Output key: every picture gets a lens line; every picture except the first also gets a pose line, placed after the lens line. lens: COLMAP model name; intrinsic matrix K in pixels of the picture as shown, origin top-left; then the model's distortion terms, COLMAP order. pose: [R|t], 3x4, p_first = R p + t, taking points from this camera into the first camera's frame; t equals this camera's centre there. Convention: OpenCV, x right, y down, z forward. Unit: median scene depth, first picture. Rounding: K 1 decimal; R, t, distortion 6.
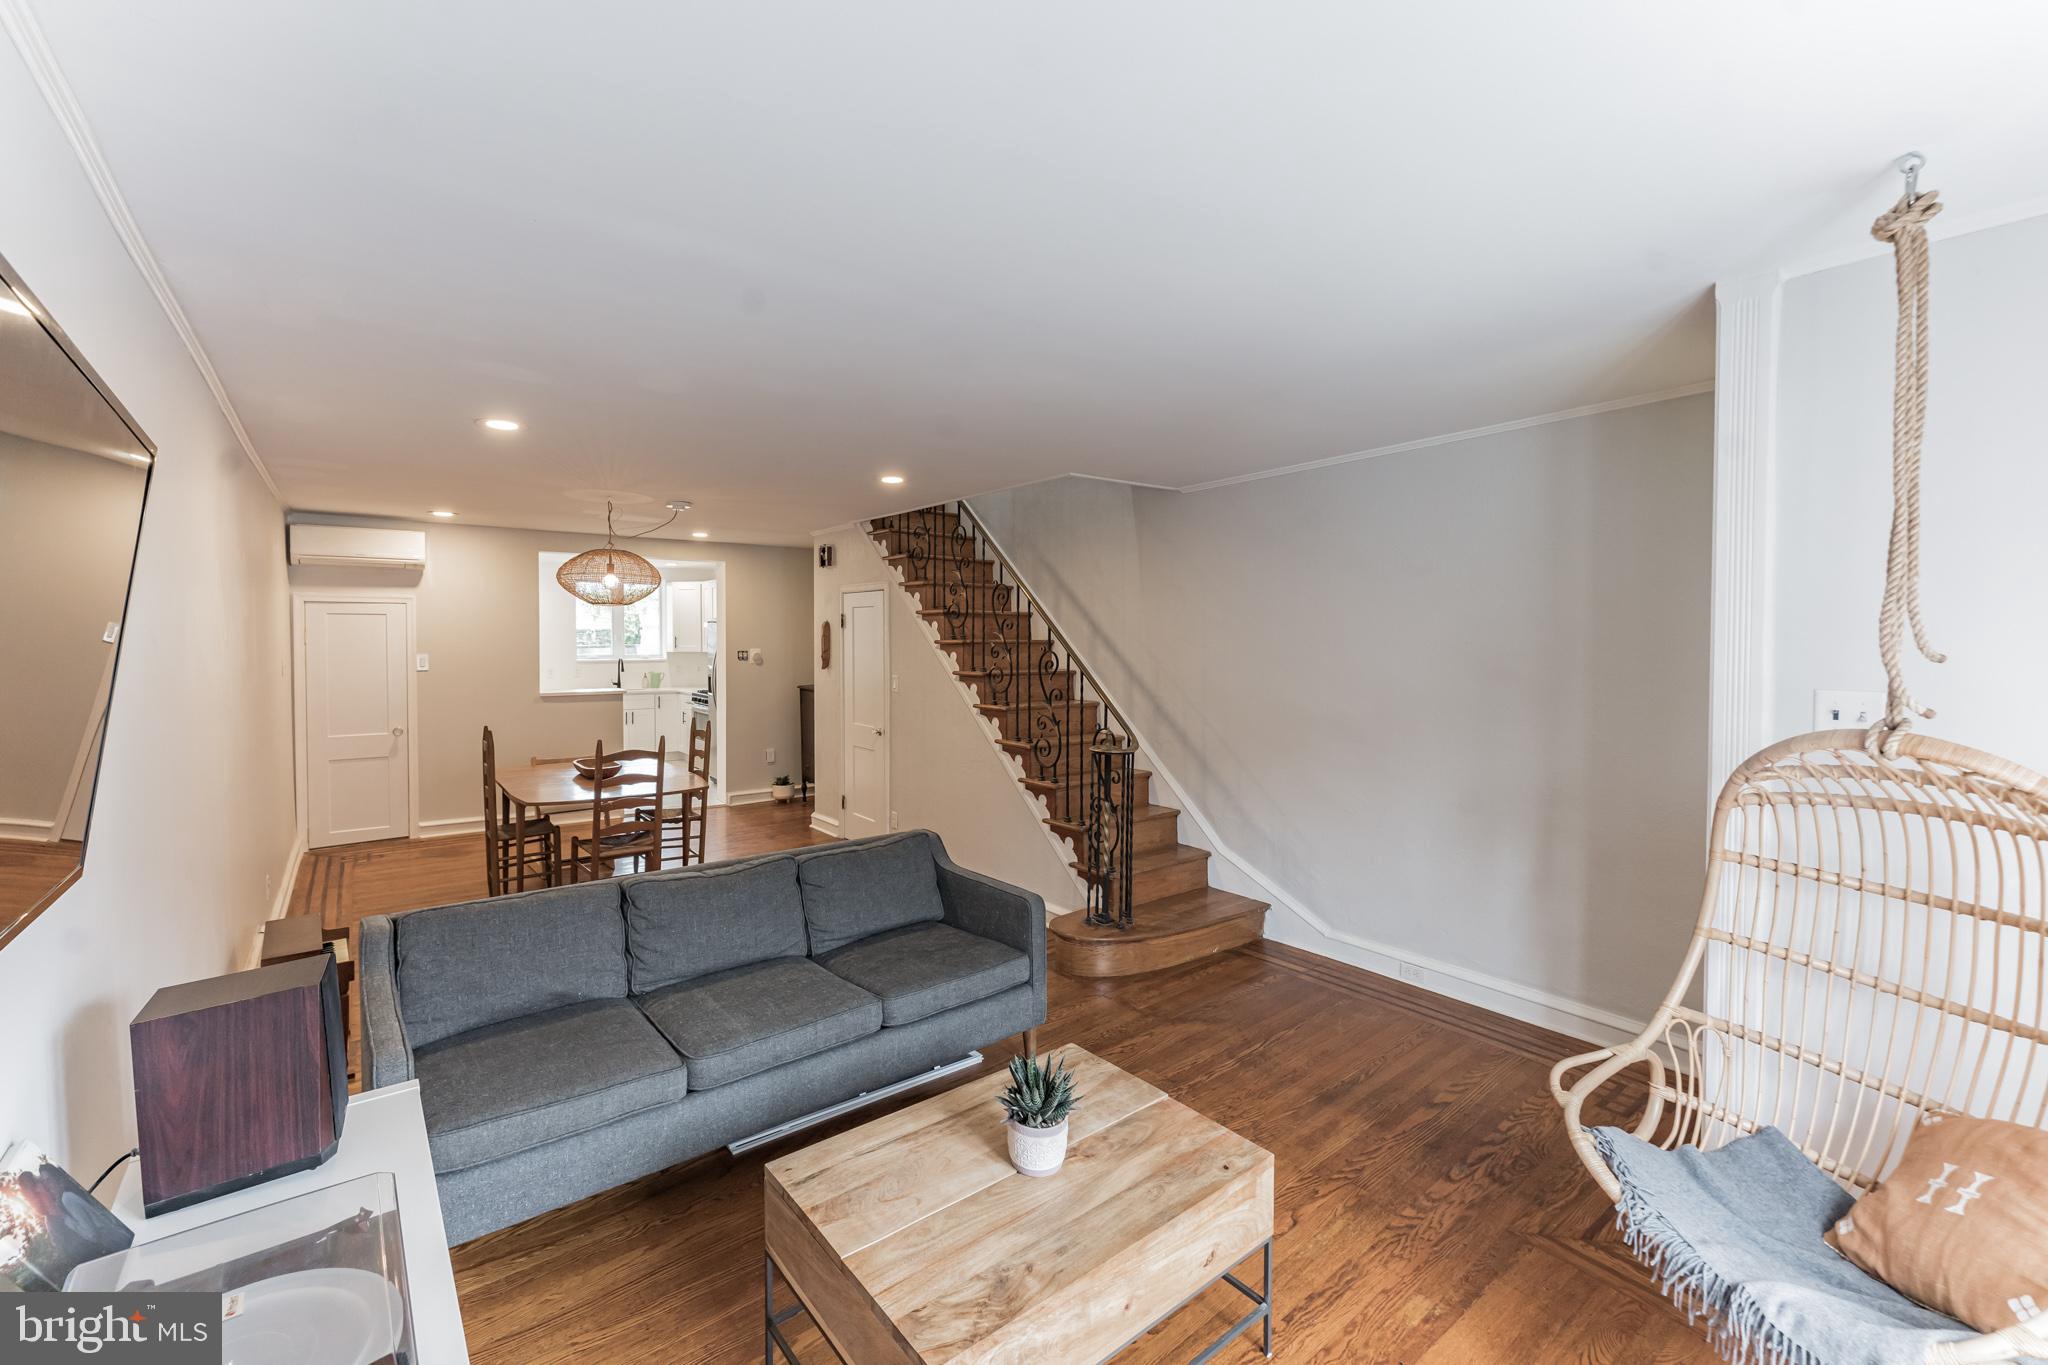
lens RADIAL K [[846.0, 0, 1012.1], [0, 846.0, 660.5], [0, 0, 1]] dist [0.006536, -0.000723]
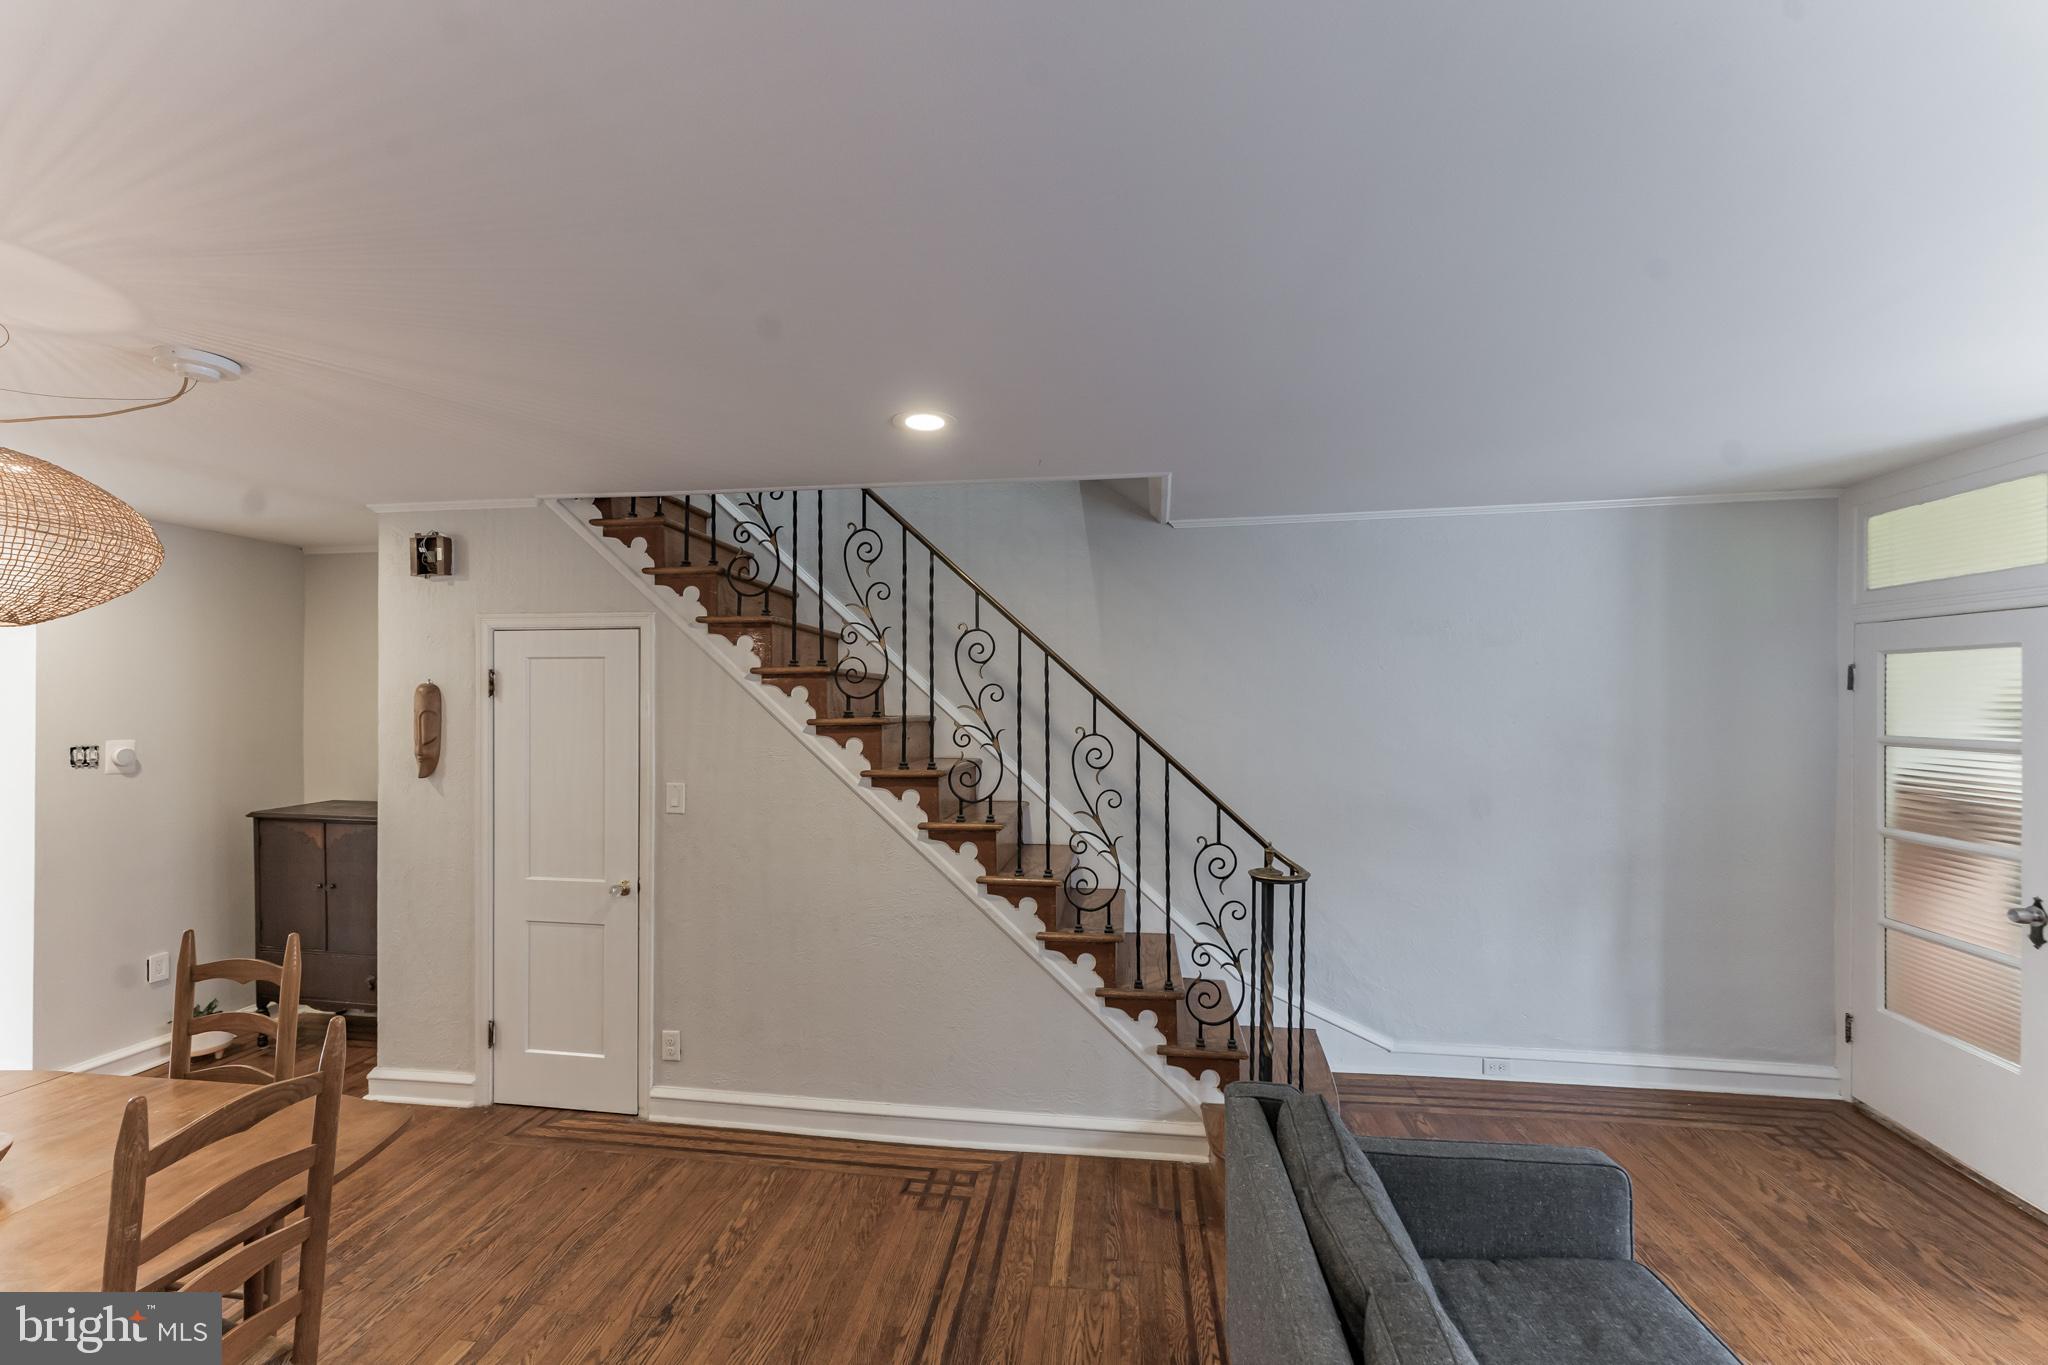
lens RADIAL K [[846.0, 0, 1020.5], [0, 846.0, 688.0], [0, 0, 1]] dist [0.006536, -0.000723]
pose [[0.717352, 0.001576, 0.696710, -0.487360], [0.022298, 0.999433, -0.025219, -0.034813], [-0.696354, 0.033626, 0.716910, 0.587265]]
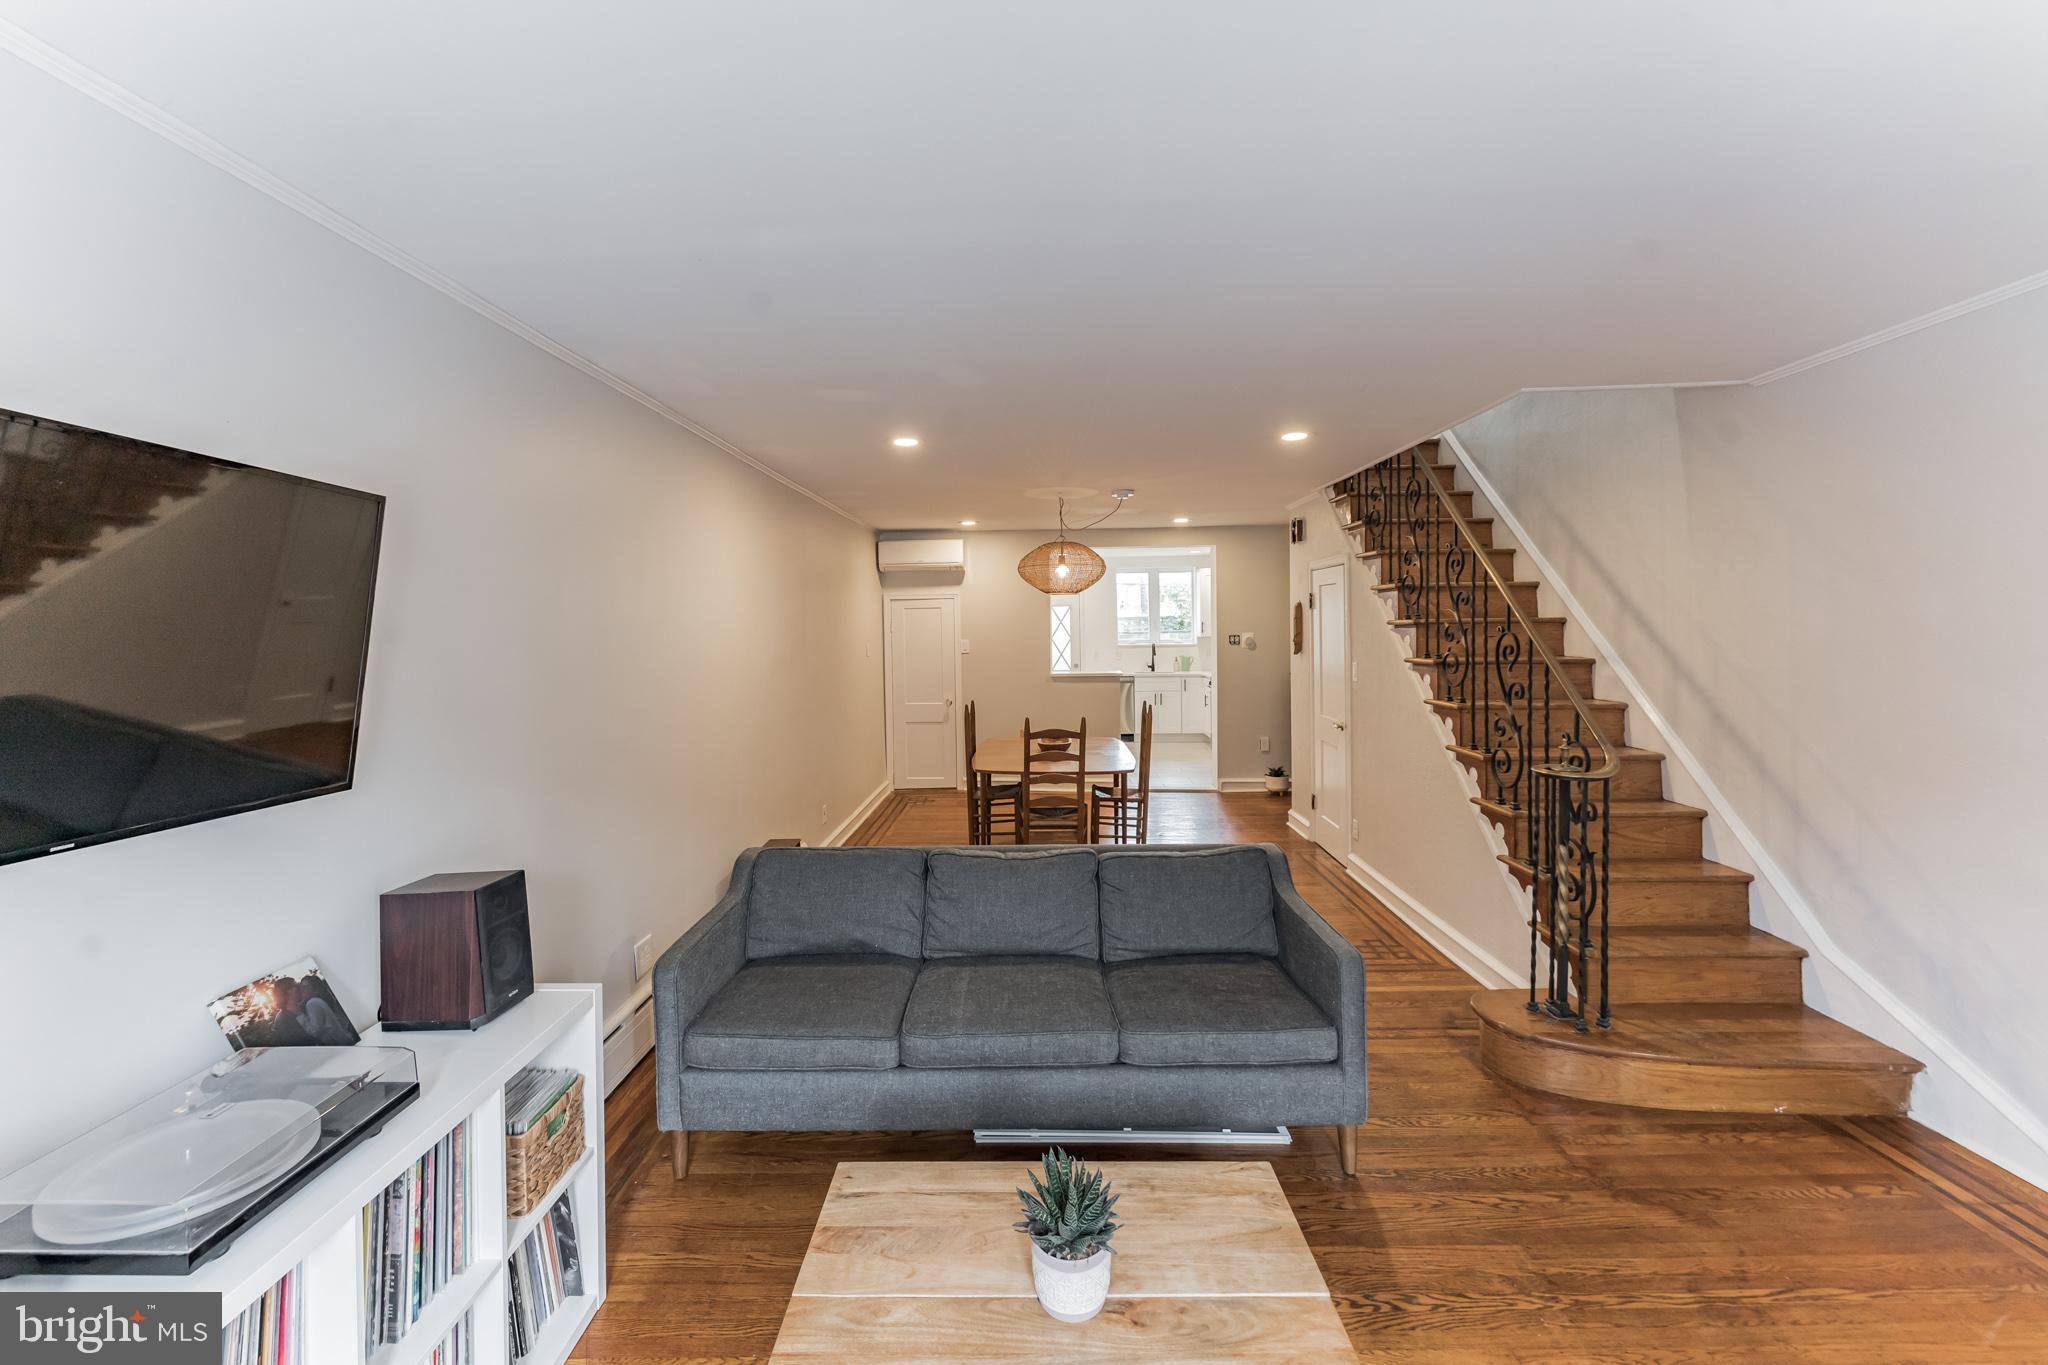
lens RADIAL K [[846.0, 0, 1018.7], [0, 846.0, 650.8], [0, 0, 1]] dist [0.006536, -0.000723]
pose [[0.772391, 0.004484, -0.635131, 0.194550], [0.000053, 0.999975, 0.007125, -0.000117], [0.635147, -0.005537, 0.772372, 0.153411]]
